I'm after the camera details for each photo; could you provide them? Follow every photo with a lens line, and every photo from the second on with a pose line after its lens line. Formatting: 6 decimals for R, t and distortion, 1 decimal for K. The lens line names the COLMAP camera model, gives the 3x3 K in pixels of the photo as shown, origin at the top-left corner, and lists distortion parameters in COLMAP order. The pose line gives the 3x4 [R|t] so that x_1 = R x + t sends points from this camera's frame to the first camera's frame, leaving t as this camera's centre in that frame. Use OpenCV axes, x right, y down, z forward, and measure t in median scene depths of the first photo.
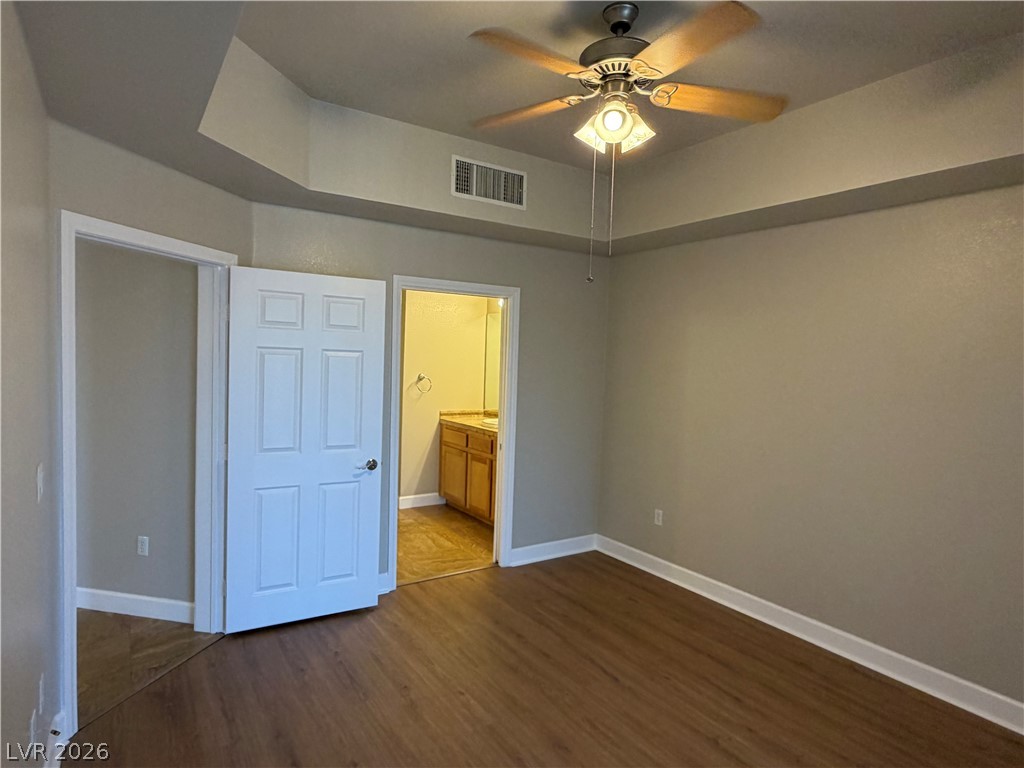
lens RADIAL K [[588.4, 0, 510.4], [0, 588.4, 383.7], [0, 0, 1]] dist [0.015181, -0.000409]
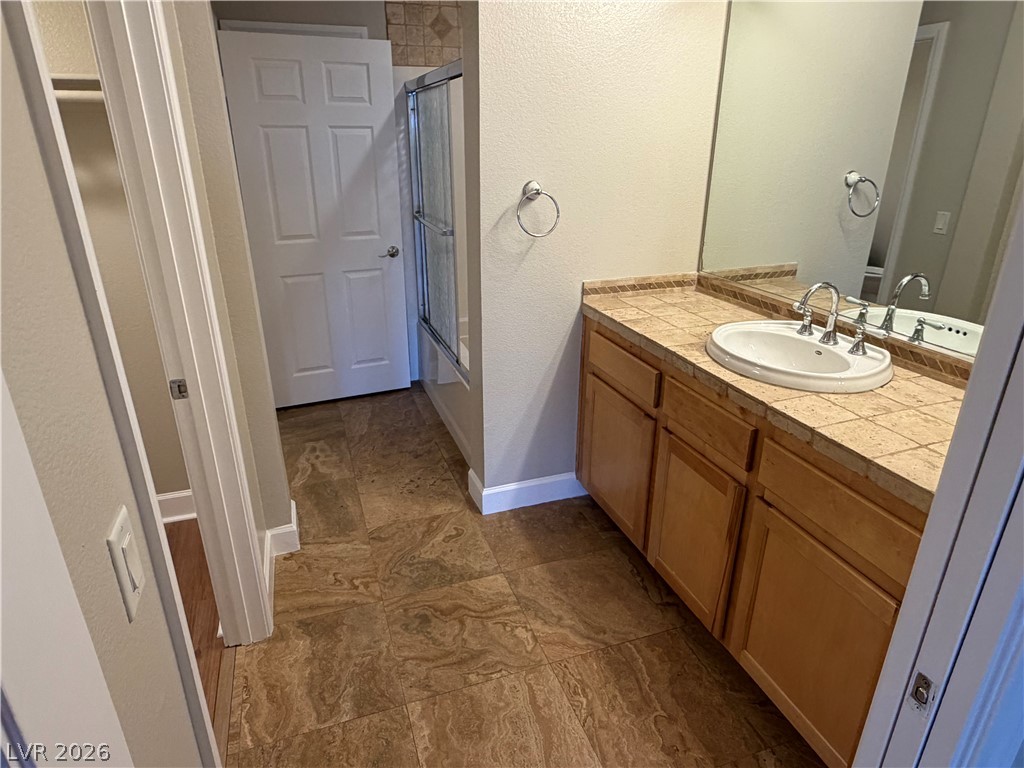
lens RADIAL K [[608.7, 0, 503.3], [0, 608.7, 380.7], [0, 0, 1]] dist [-0.000439, -0.000098]
pose [[0.966145, 0.063304, -0.250115, -0.094795], [0.023979, 0.943203, 0.331350, -0.035092], [0.256885, -0.326129, 0.909753, 0.860307]]
